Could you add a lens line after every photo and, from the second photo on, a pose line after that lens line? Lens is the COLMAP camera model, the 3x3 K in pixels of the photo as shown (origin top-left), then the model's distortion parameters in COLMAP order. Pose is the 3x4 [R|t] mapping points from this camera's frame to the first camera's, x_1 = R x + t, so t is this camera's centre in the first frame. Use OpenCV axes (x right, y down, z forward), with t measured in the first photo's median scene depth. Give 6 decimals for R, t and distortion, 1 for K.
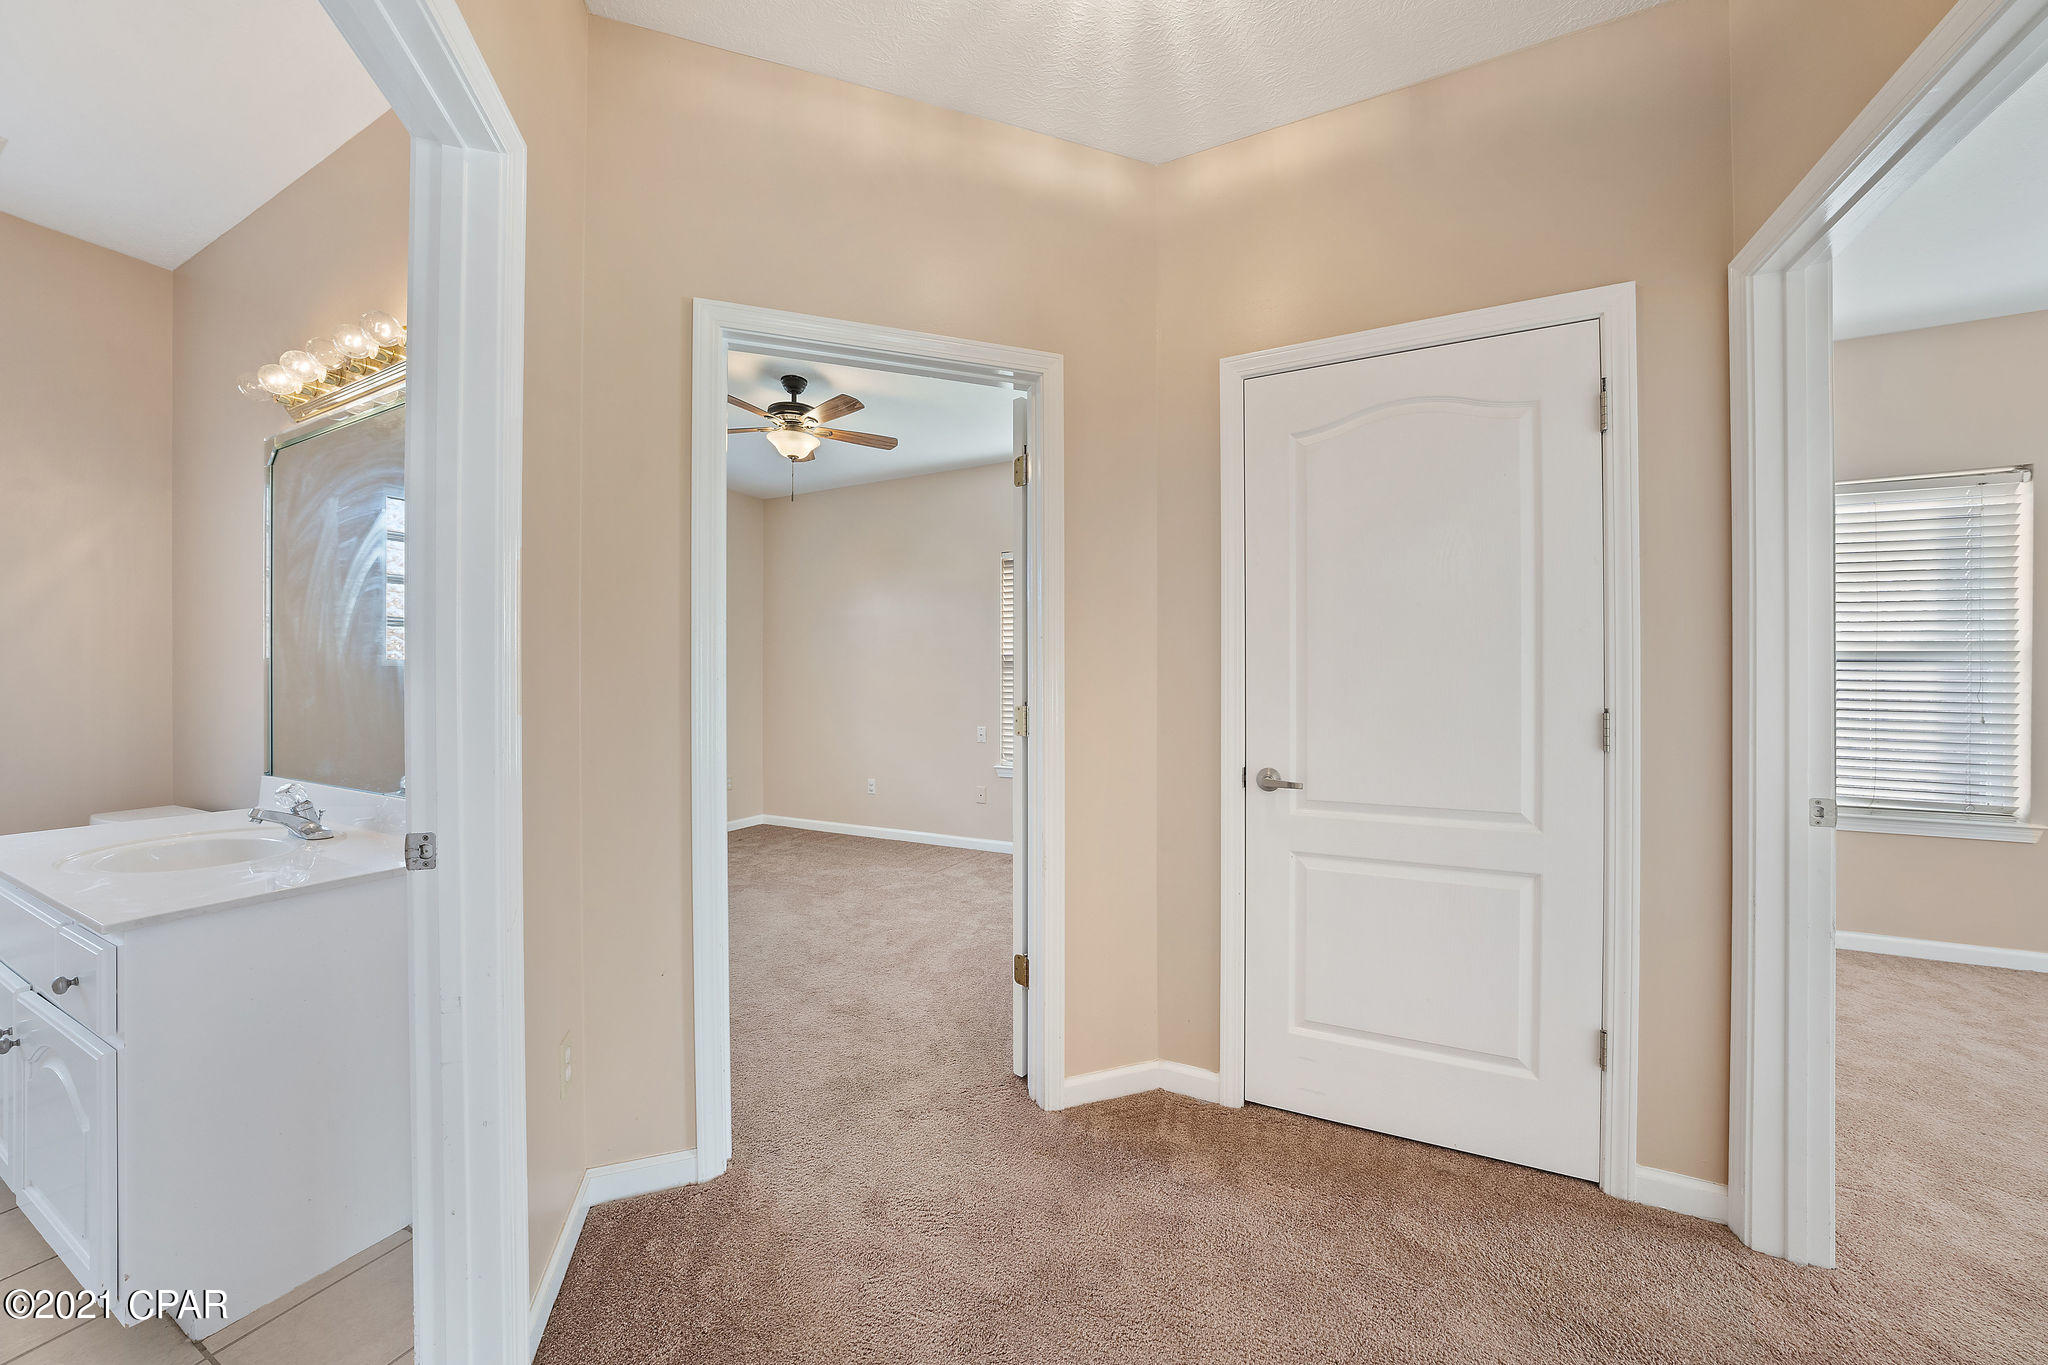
lens RADIAL K [[706.3, 0, 1040.4], [0, 706.3, 686.2], [0, 0, 1]] dist [-0.008773, 0.000360]
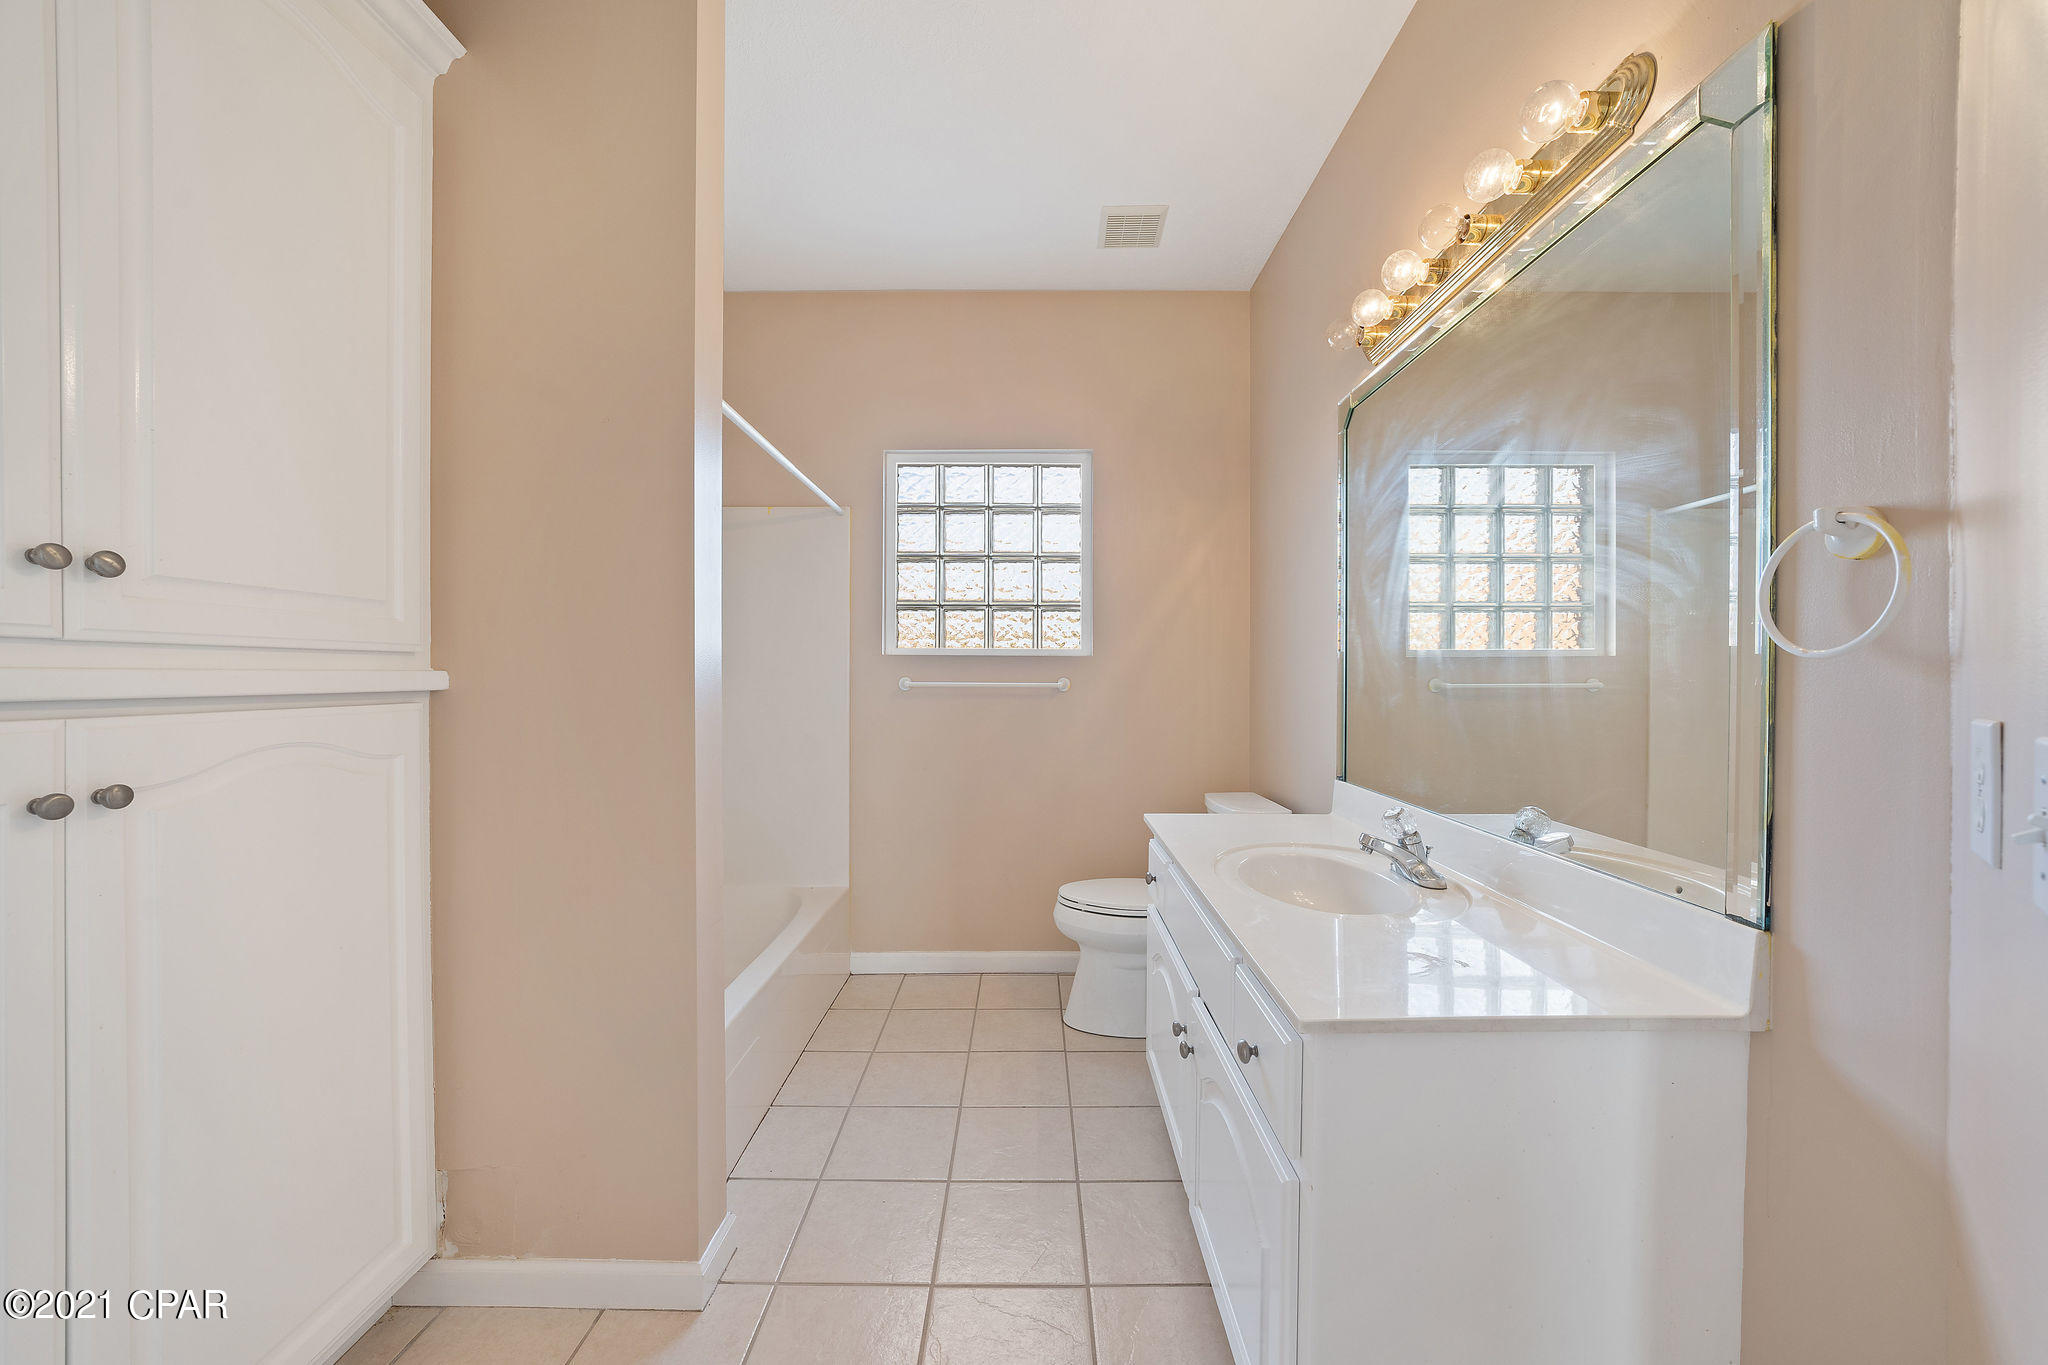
lens RADIAL K [[731.7, 0, 1025.9], [0, 731.7, 680.8], [0, 0, 1]] dist [-0.014639, 0.001134]
pose [[0.433589, 0.003126, -0.901106, -0.501393], [-0.000861, 0.999995, 0.003055, -0.002547], [0.901111, -0.000549, 0.433589, 0.266454]]
